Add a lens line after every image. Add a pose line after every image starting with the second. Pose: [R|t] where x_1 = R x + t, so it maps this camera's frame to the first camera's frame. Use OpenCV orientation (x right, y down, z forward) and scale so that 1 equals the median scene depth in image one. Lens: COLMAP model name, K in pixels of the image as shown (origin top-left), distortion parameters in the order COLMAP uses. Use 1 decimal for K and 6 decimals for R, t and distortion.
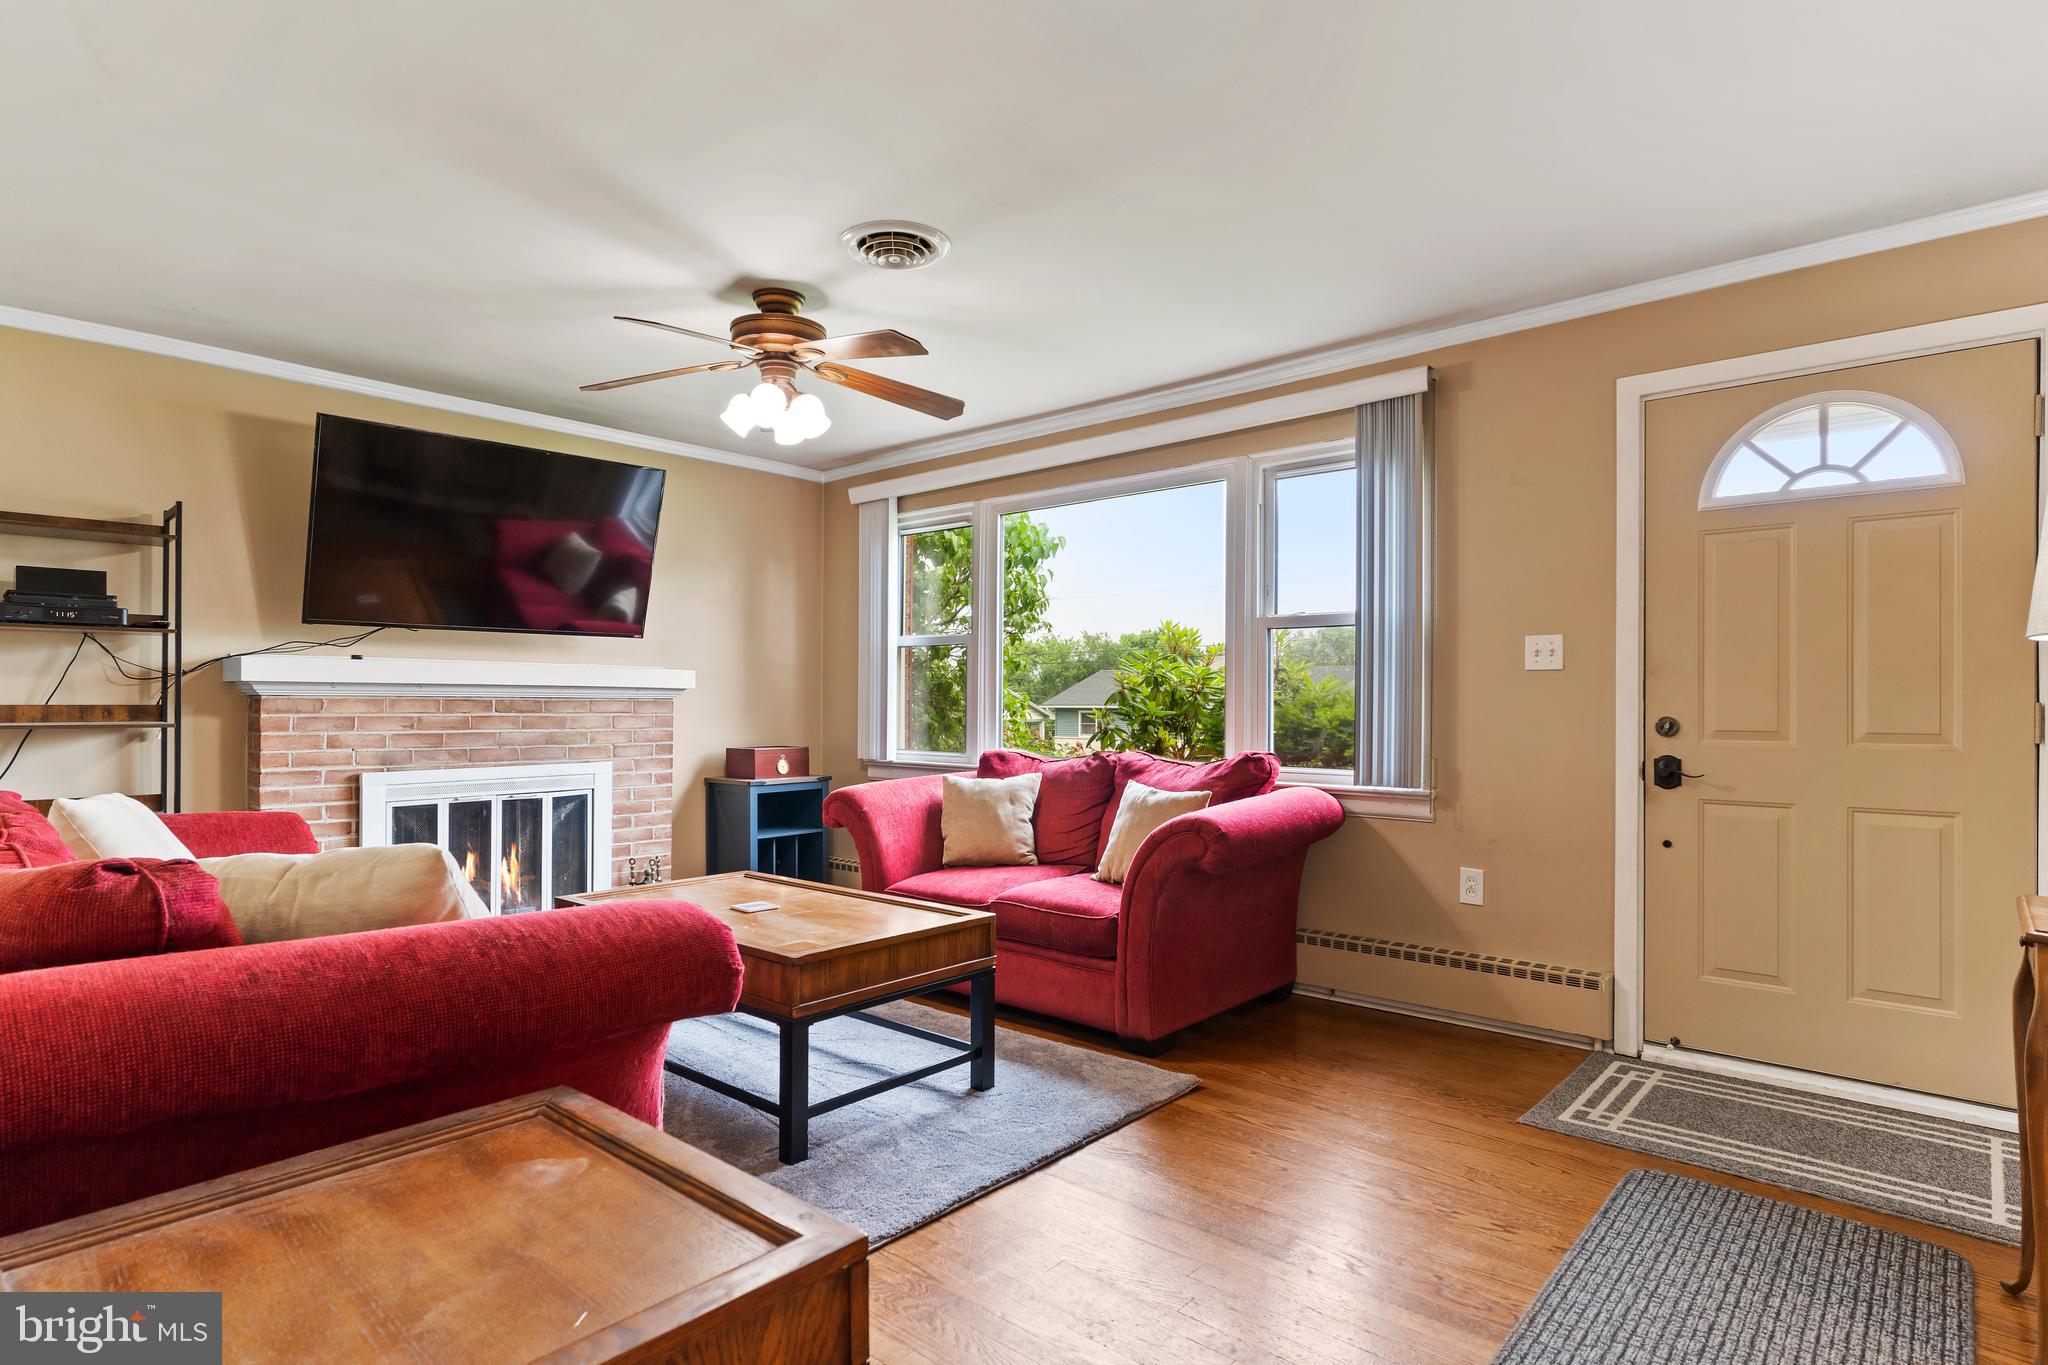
lens RADIAL K [[1058.6, 0, 1020.5], [0, 1058.6, 696.3], [0, 0, 1]] dist [-0.003016, -0.000890]
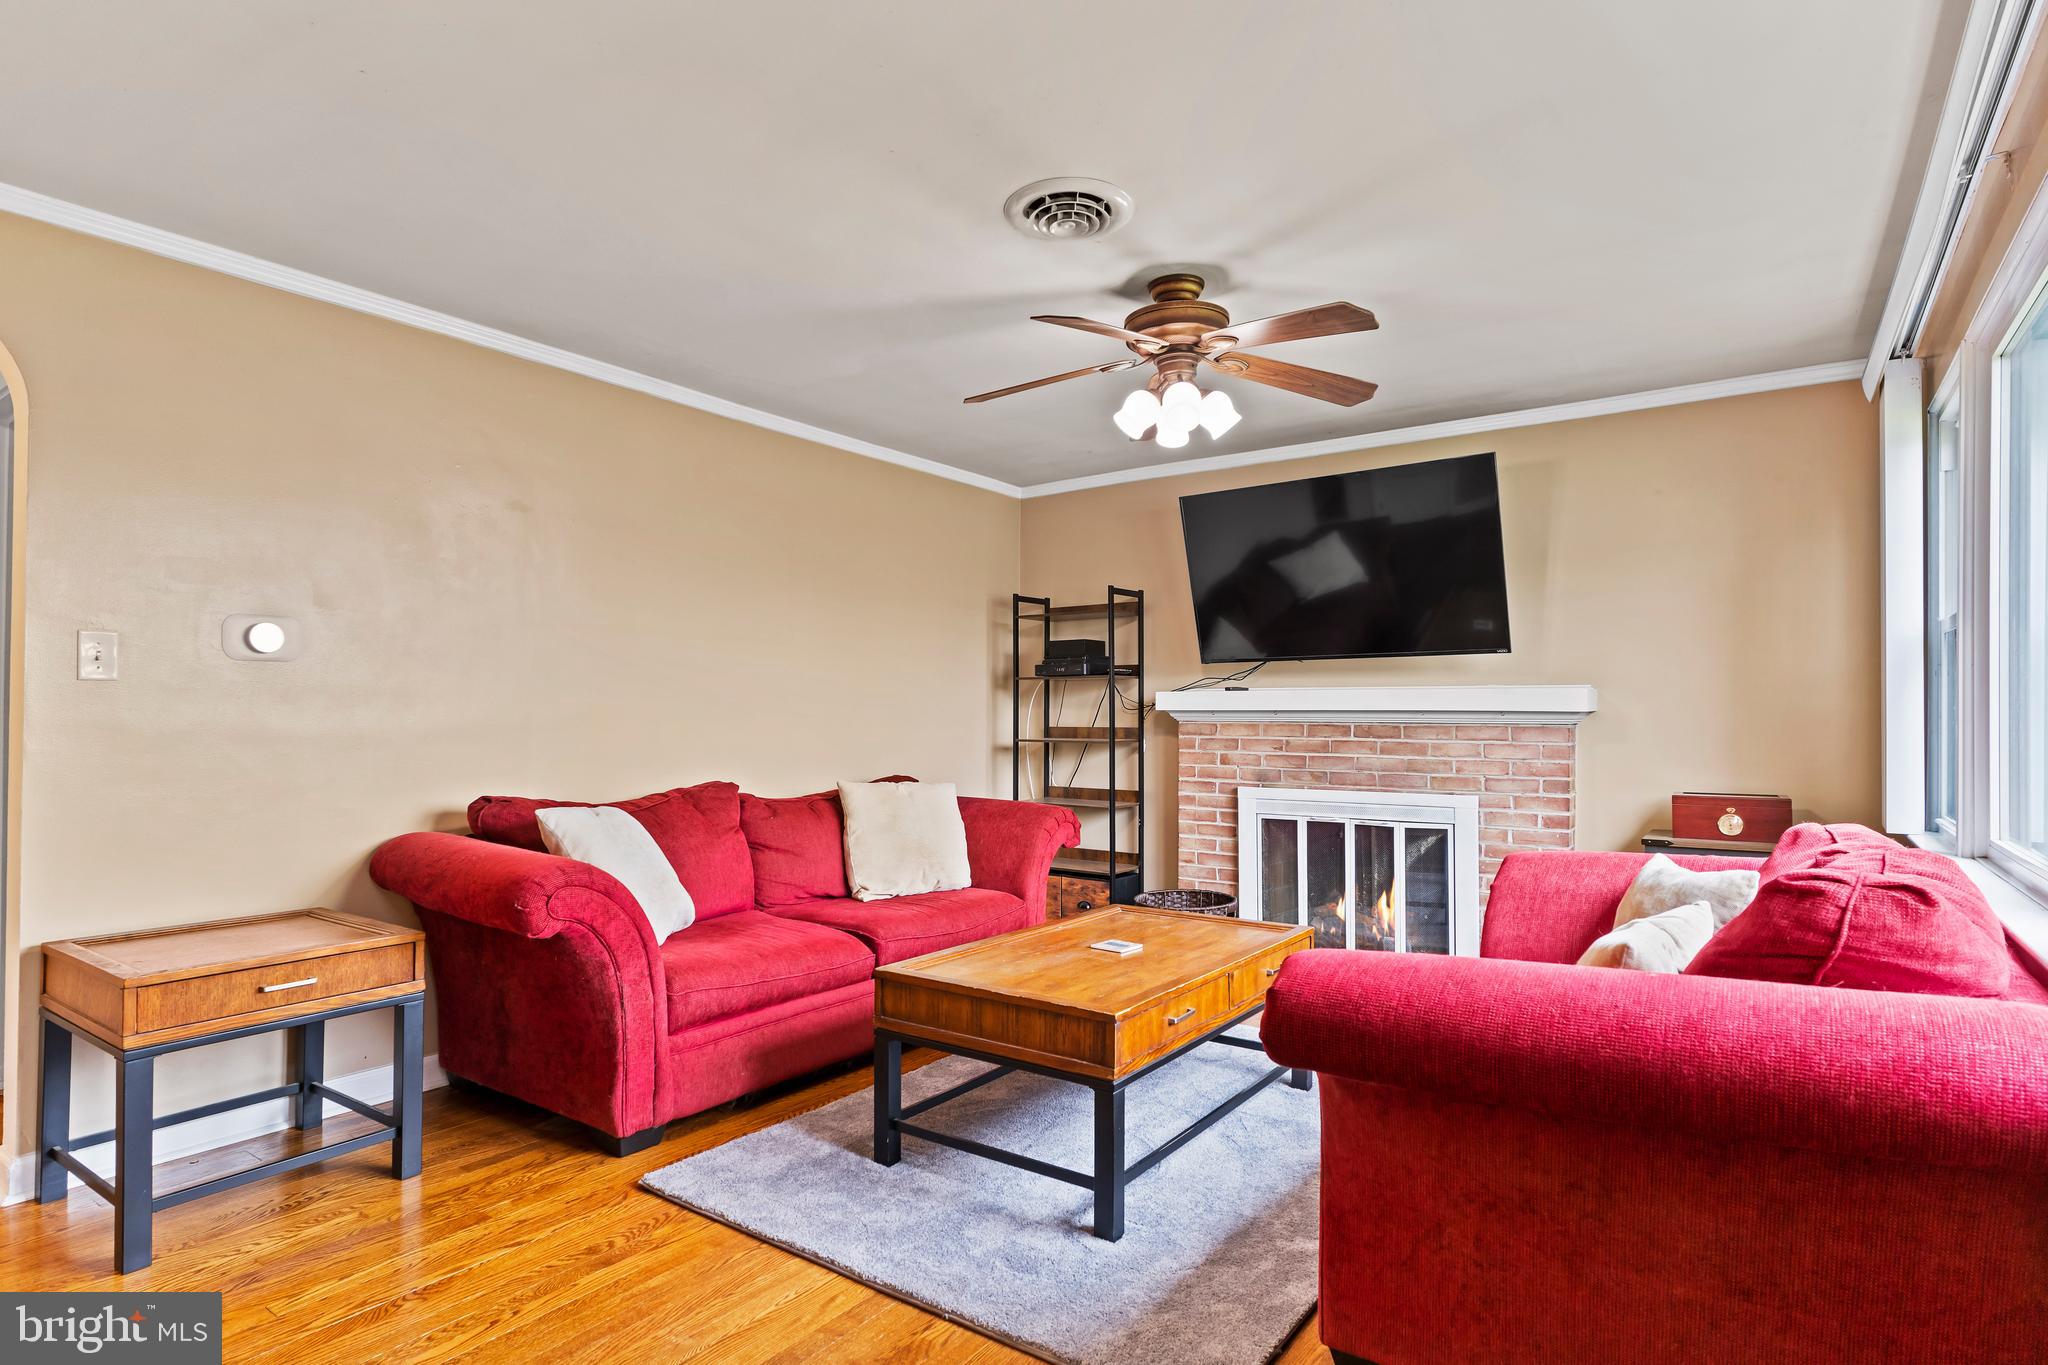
lens RADIAL K [[1058.6, 0, 1011.9], [0, 1058.6, 687.3], [0, 0, 1]] dist [-0.003016, -0.000890]
pose [[0.096694, -0.031245, -0.994824, 0.500656], [0.003337, 0.999512, -0.031068, -0.002485], [0.995309, -0.000316, 0.096751, 0.588183]]
